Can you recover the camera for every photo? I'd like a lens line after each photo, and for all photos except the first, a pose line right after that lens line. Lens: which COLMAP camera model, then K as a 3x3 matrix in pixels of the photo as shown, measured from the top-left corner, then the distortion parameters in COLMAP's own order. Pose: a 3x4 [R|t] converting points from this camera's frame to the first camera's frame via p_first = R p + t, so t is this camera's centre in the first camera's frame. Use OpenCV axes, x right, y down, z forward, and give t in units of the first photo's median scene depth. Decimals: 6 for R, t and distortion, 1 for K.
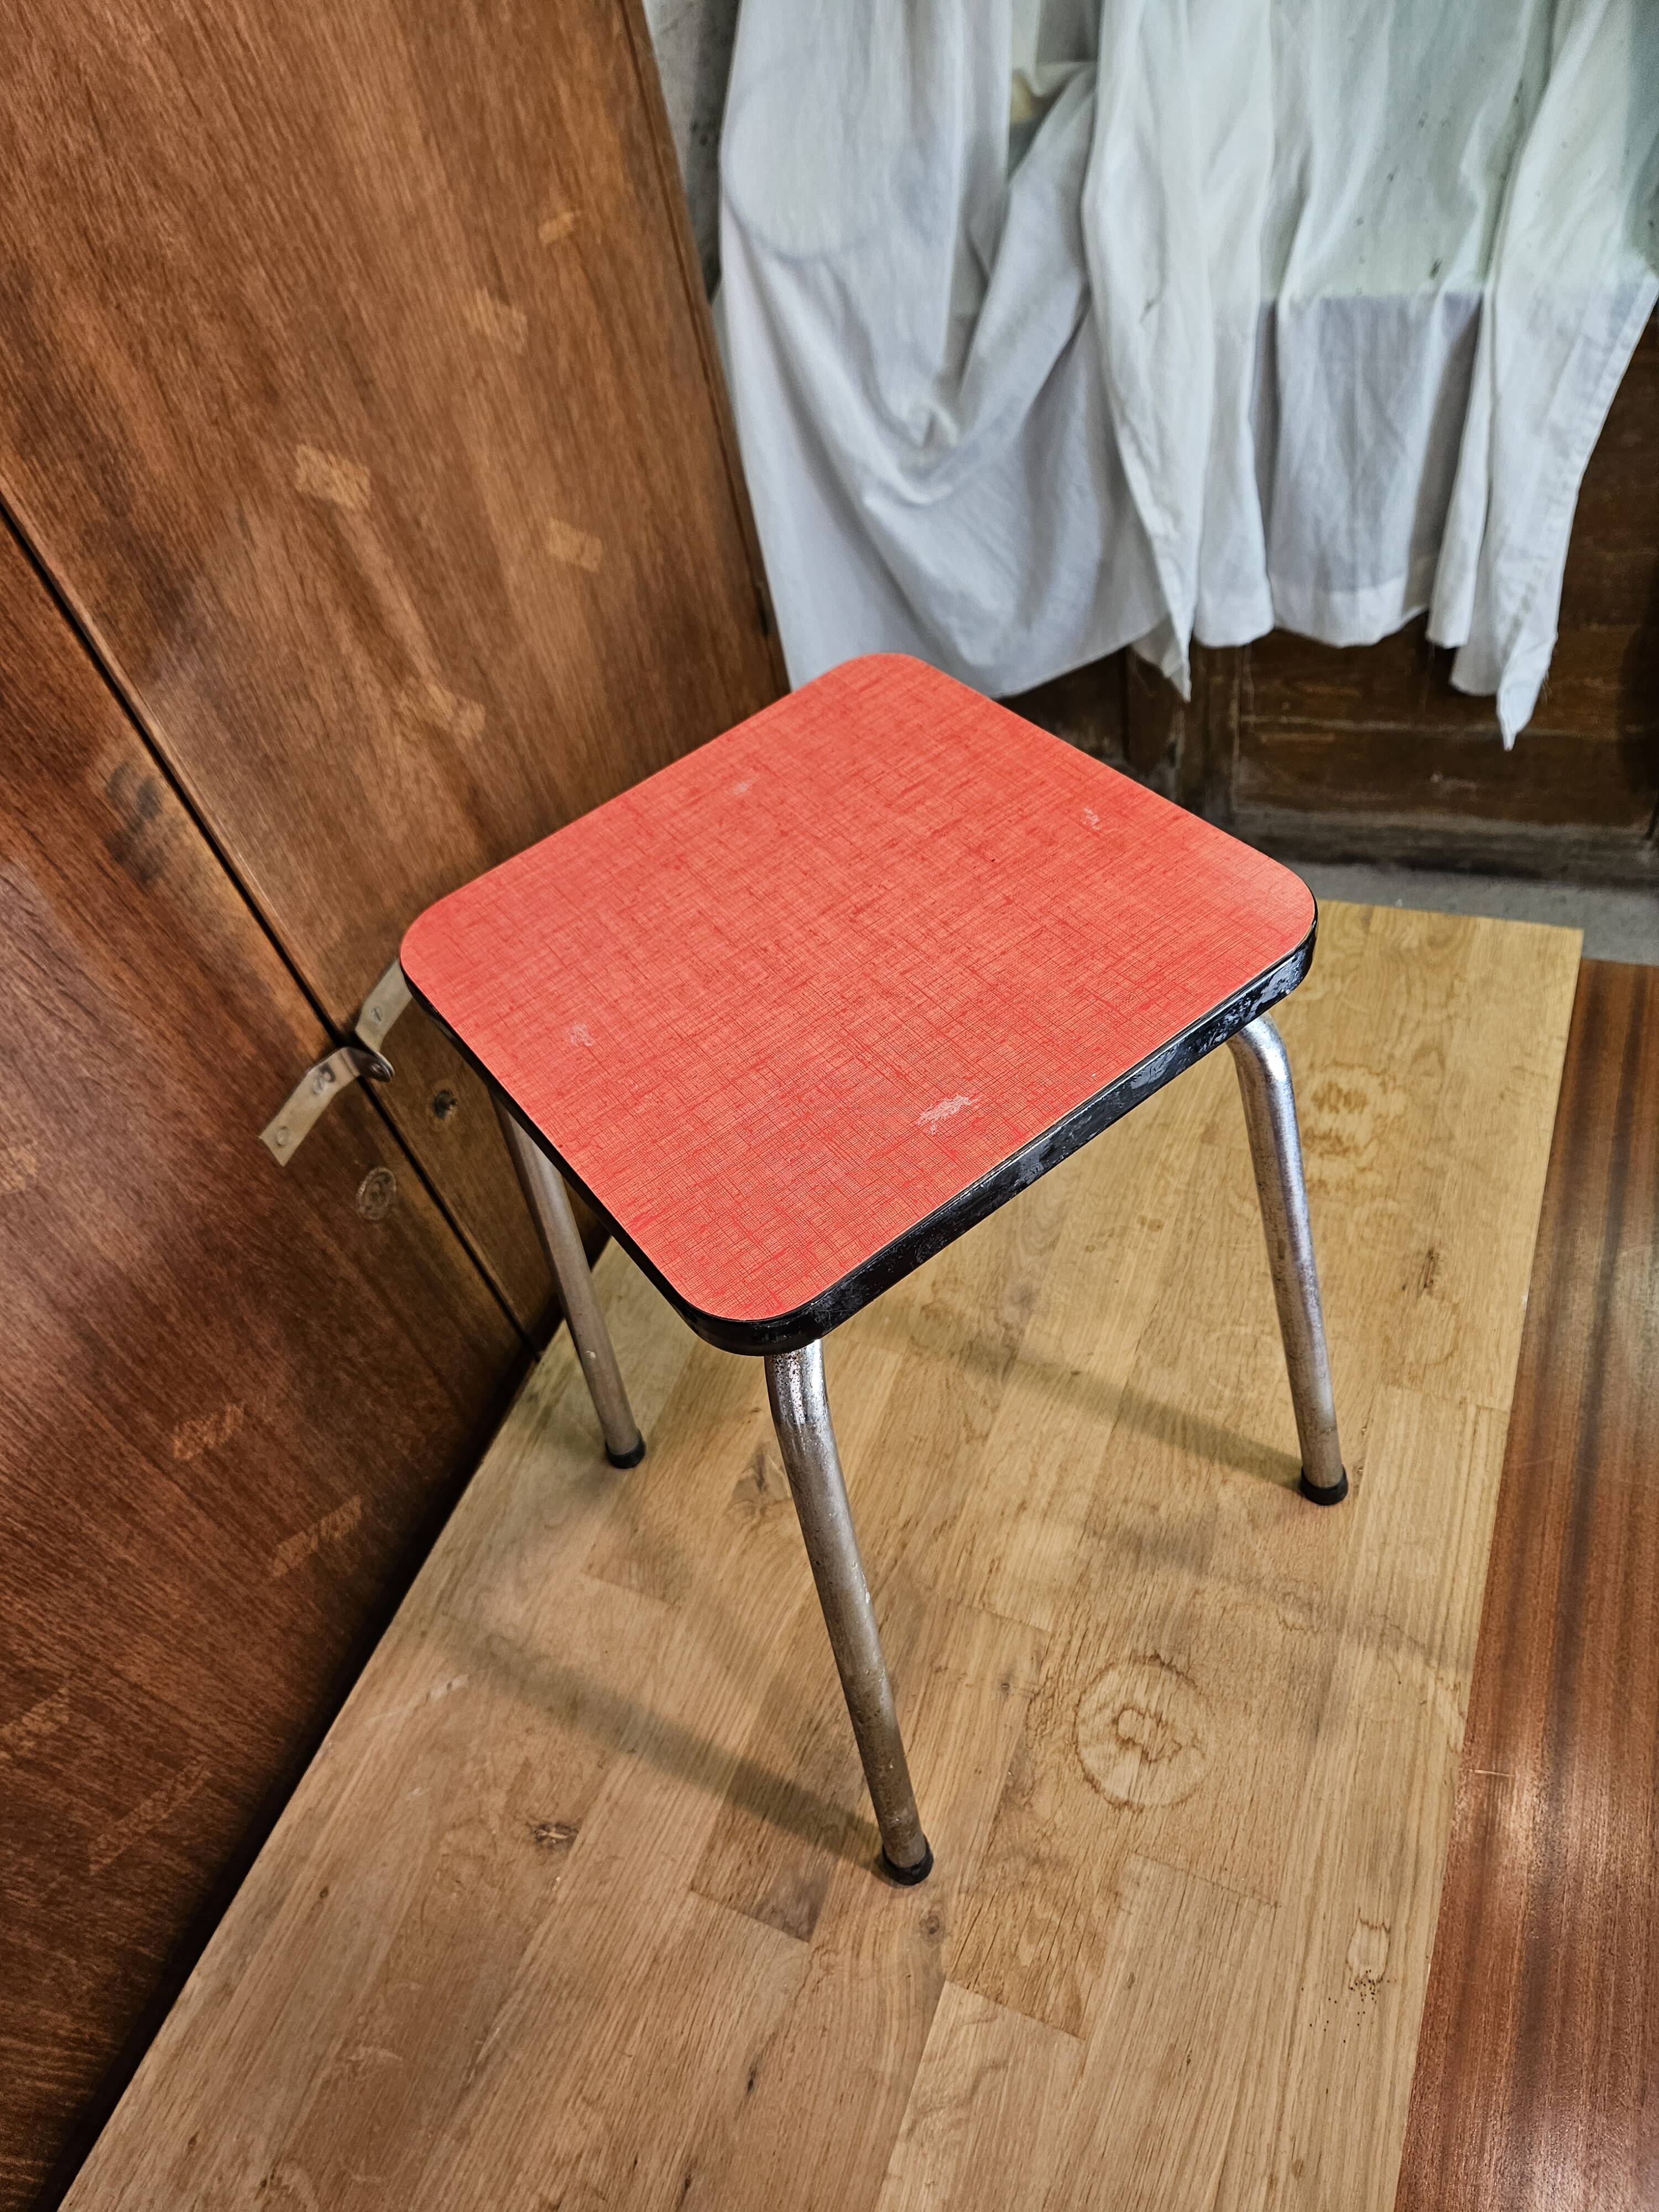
lens RADIAL K [[1500.7, 0, 791.5], [0, 1500.7, 1119.1], [0, 0, 1]] dist [0.061633, -0.058171]
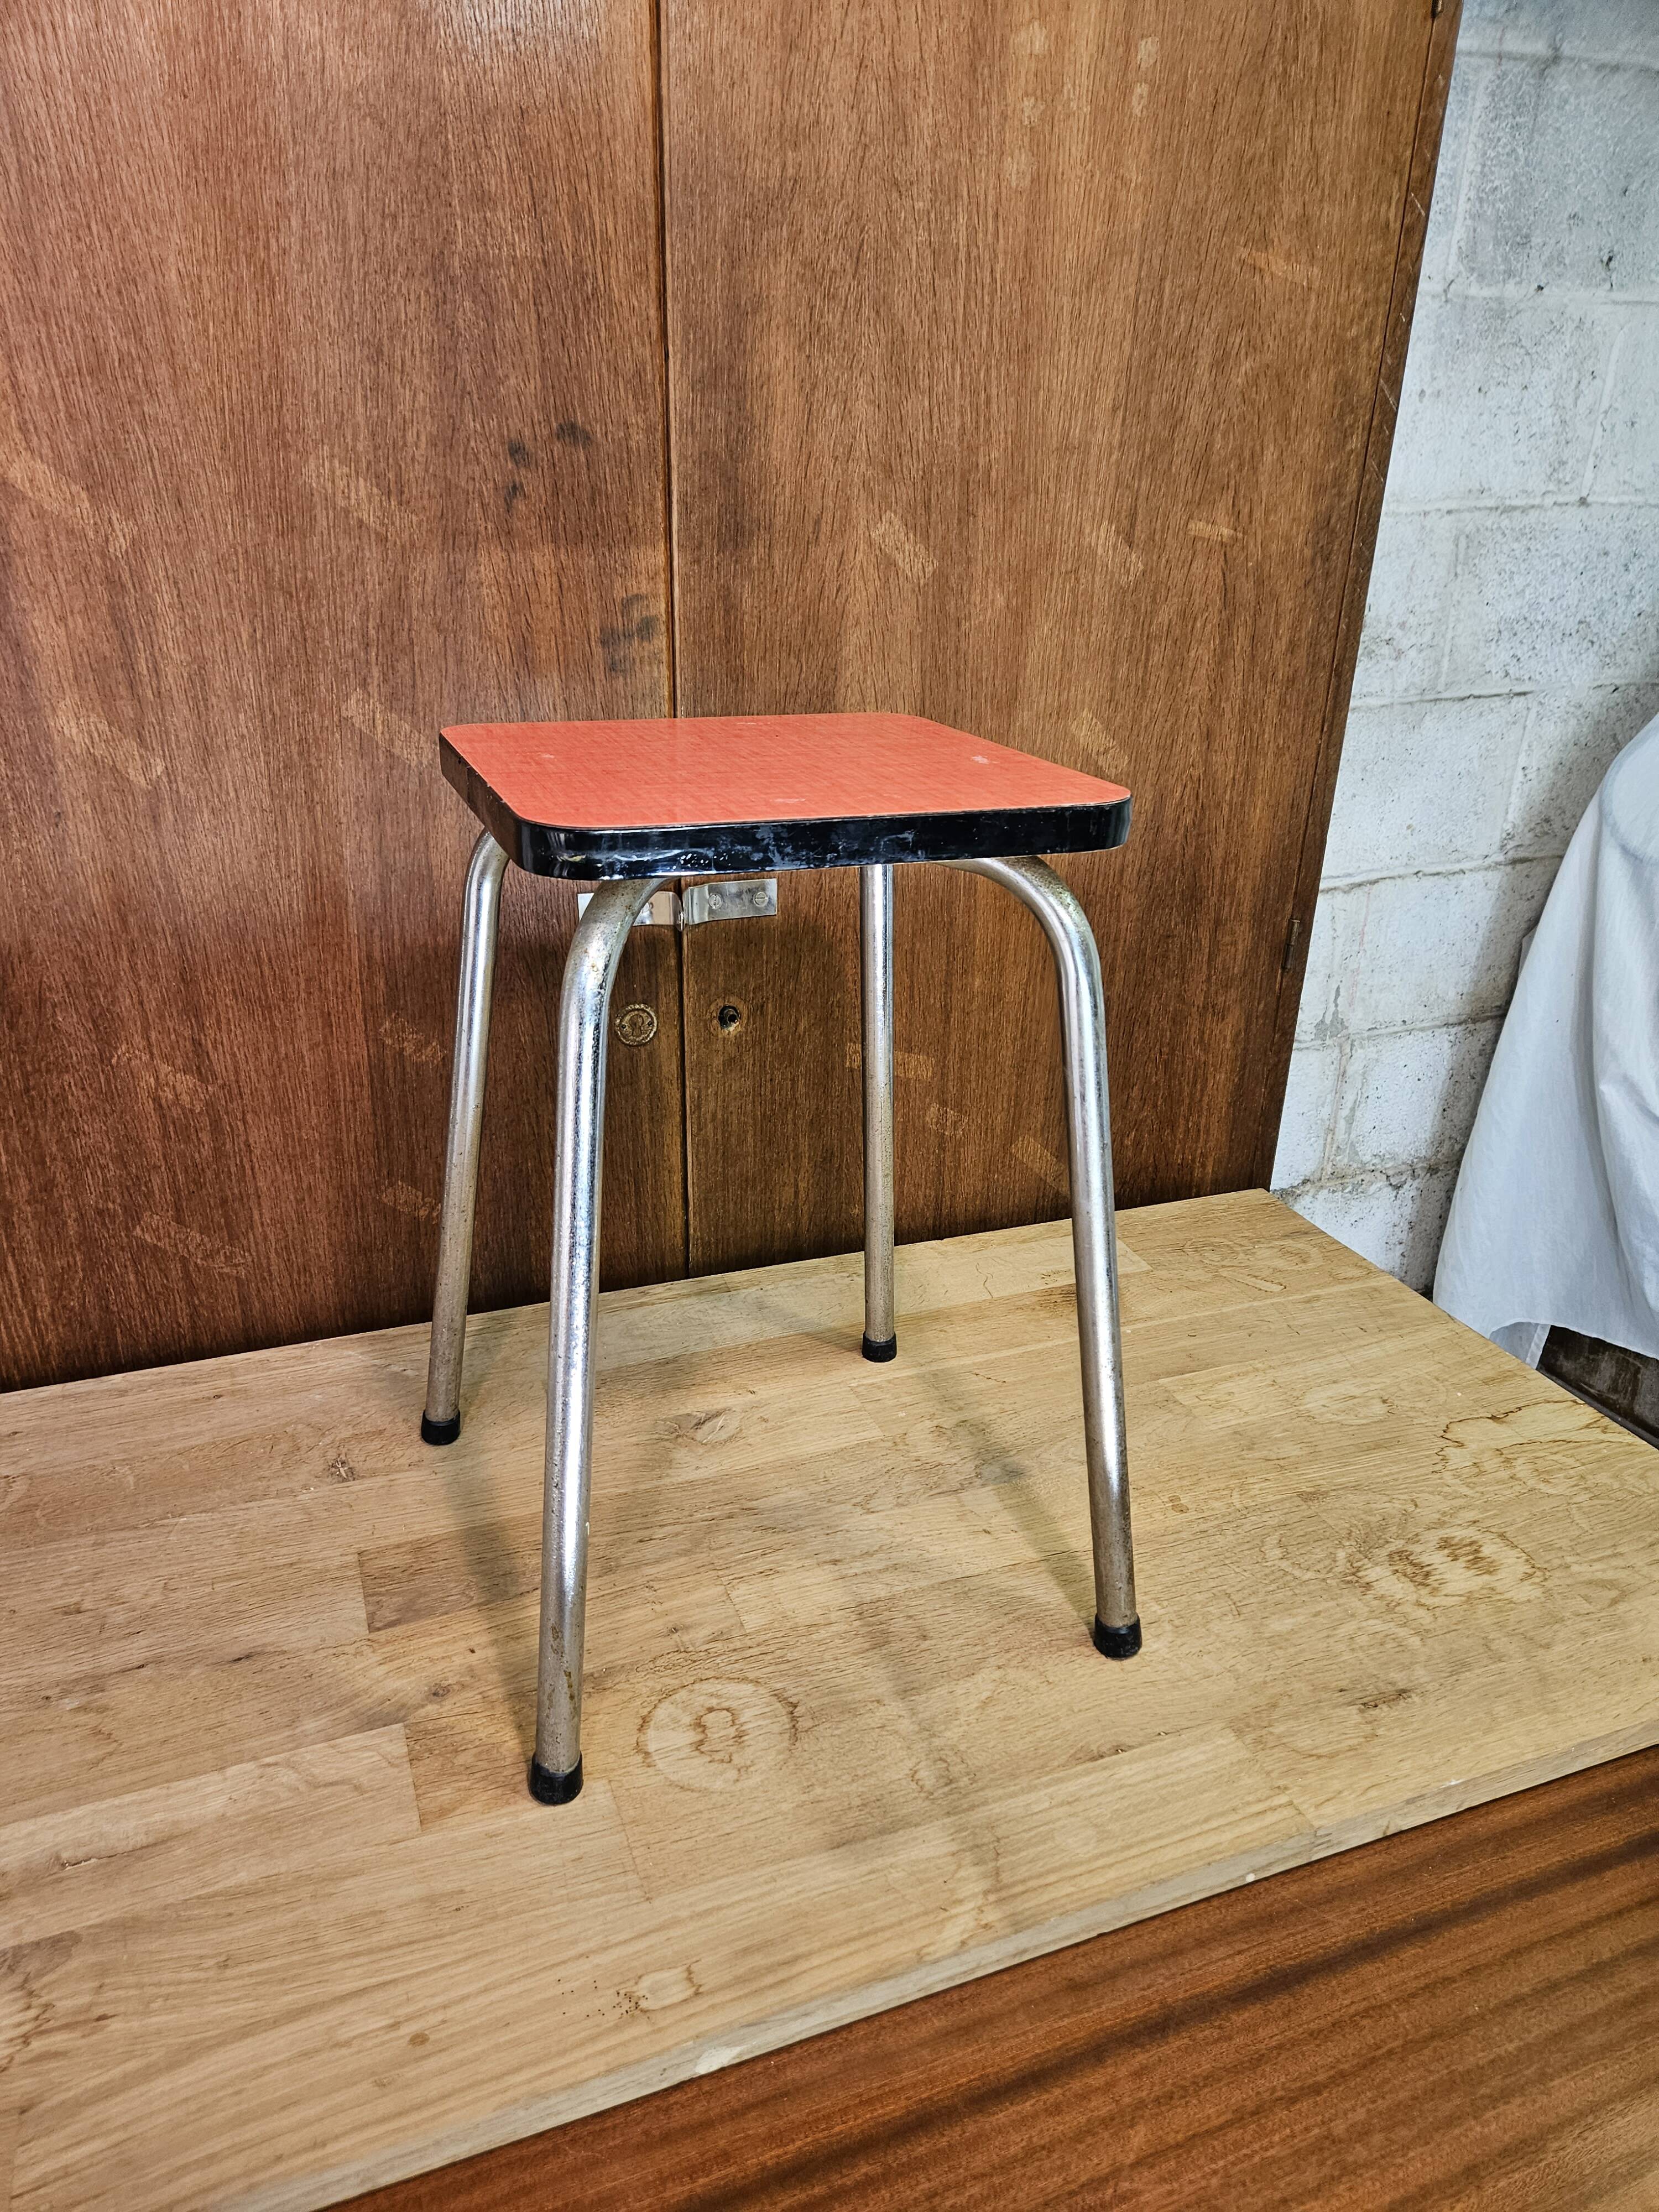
lens RADIAL K [[1484.6, 0, 797.7], [0, 1484.6, 1122.3], [0, 0, 1]] dist [0.071125, -0.061803]
pose [[0.672349, 0.465787, -0.575317, 0.613649], [-0.649771, 0.743685, -0.157259, 0.233979], [0.354605, 0.479557, 0.802671, 0.088487]]
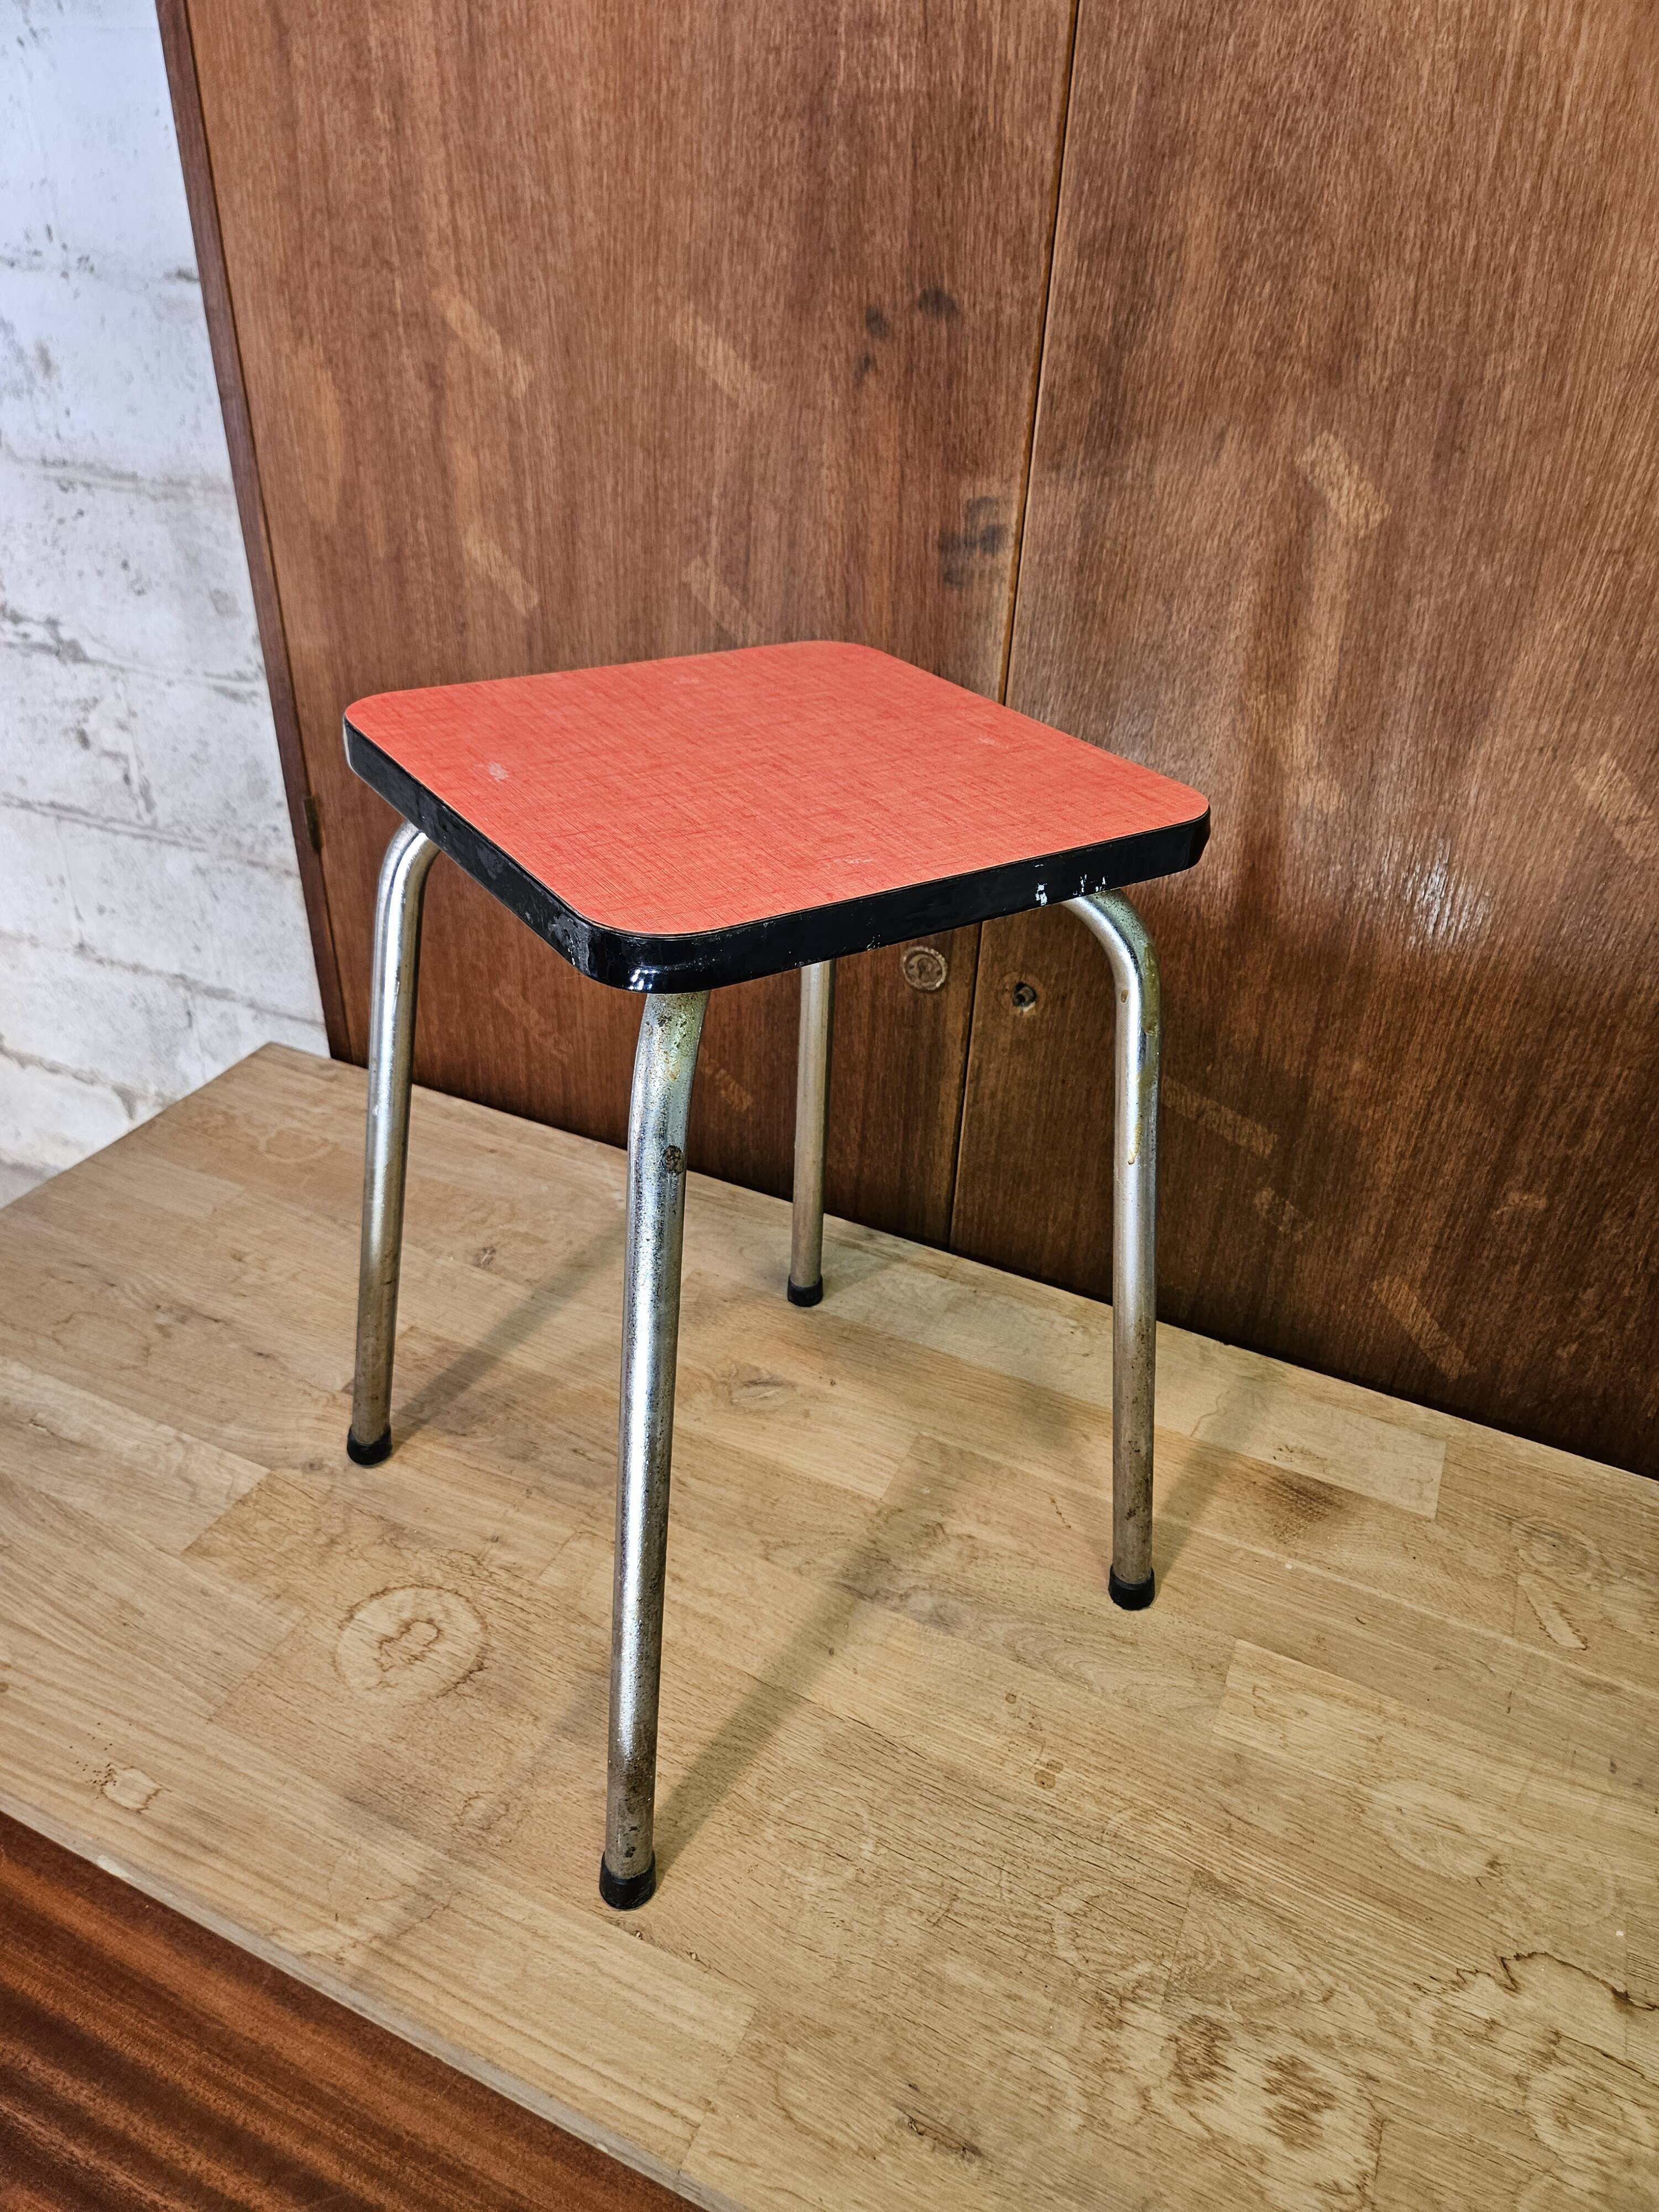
lens RADIAL K [[1495.5, 0, 815.5], [0, 1495.5, 1104.4], [0, 0, 1]] dist [0.061888, -0.057614]
pose [[-0.042044, 0.678862, -0.733061, 0.686041], [-0.790906, 0.425706, 0.439593, -0.368435], [0.610492, 0.598265, 0.519017, 0.441669]]
